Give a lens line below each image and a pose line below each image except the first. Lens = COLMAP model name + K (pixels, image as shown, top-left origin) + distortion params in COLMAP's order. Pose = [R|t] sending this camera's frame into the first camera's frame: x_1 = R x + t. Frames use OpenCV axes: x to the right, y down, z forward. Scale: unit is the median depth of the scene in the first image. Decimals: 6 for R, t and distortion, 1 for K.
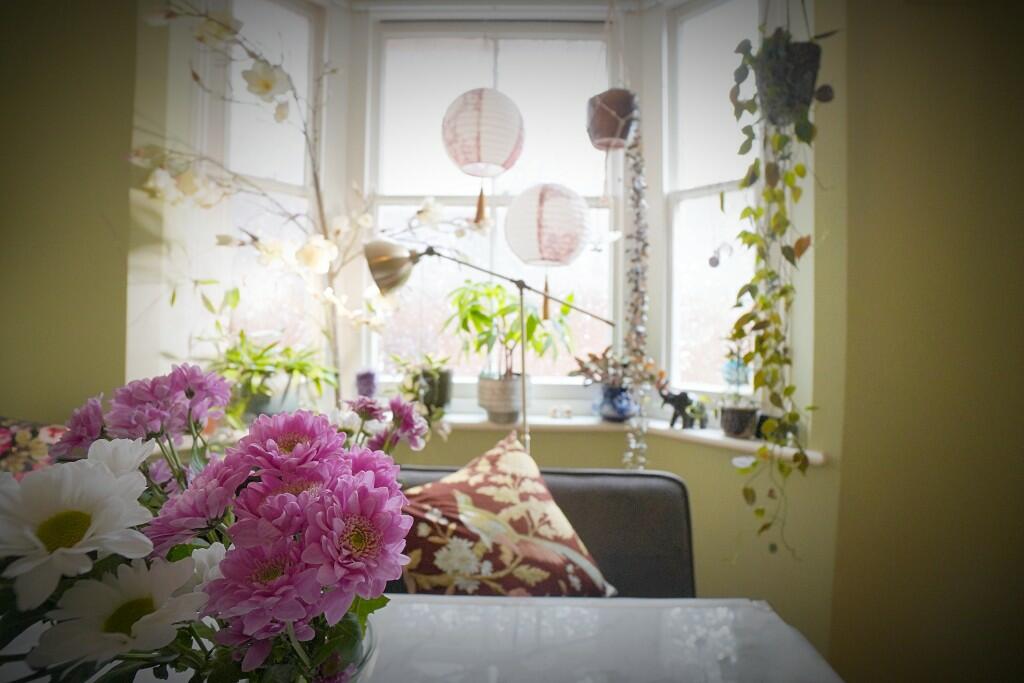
lens RADIAL K [[454.9, 0, 503.9], [0, 454.9, 332.3], [0, 0, 1]] dist [-0.064743, 0.022748]
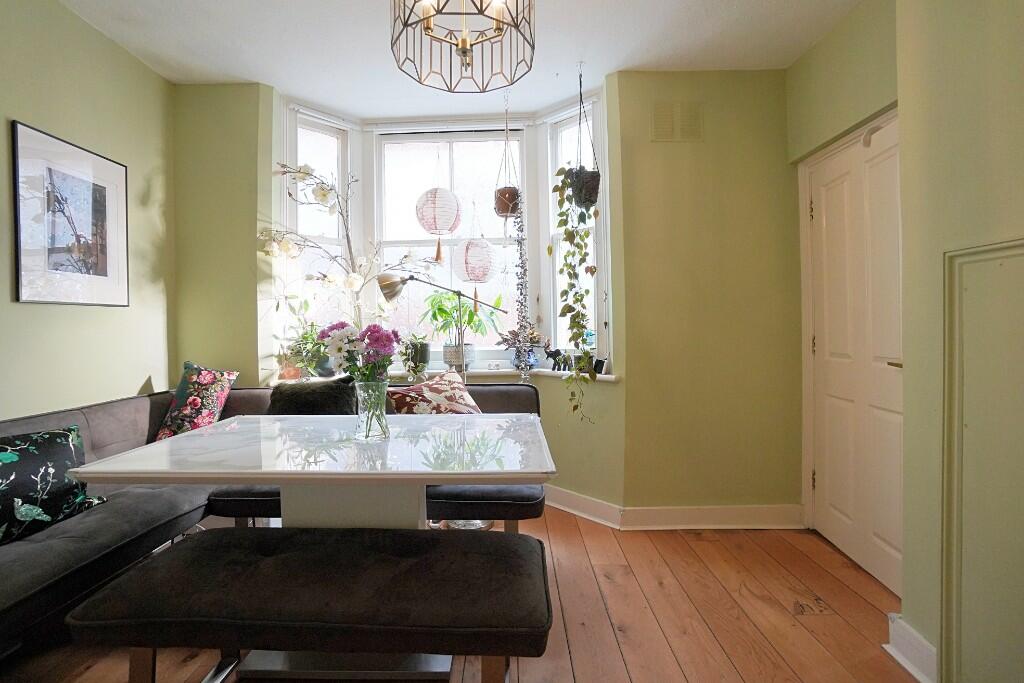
lens RADIAL K [[454.9, 0, 503.9], [0, 454.9, 332.3], [0, 0, 1]] dist [-0.064743, 0.022748]
pose [[0.999454, -0.032593, -0.005375, 0.224554], [0.032592, 0.999469, -0.000324, 0.063816], [0.005383, 0.000149, 0.999986, -0.892880]]
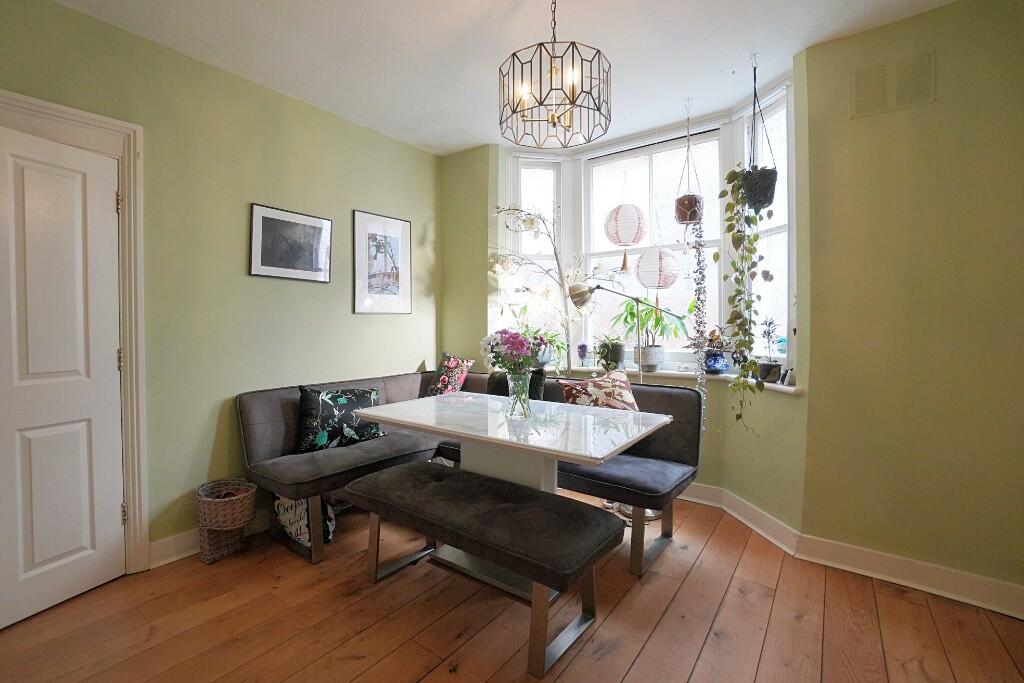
lens RADIAL K [[454.9, 0, 503.9], [0, 454.9, 332.3], [0, 0, 1]] dist [-0.064743, 0.022748]
pose [[0.802681, -0.009049, -0.596340, 0.759273], [0.012730, 0.999917, 0.001962, 0.030566], [0.596273, -0.009167, 0.802730, -1.015856]]
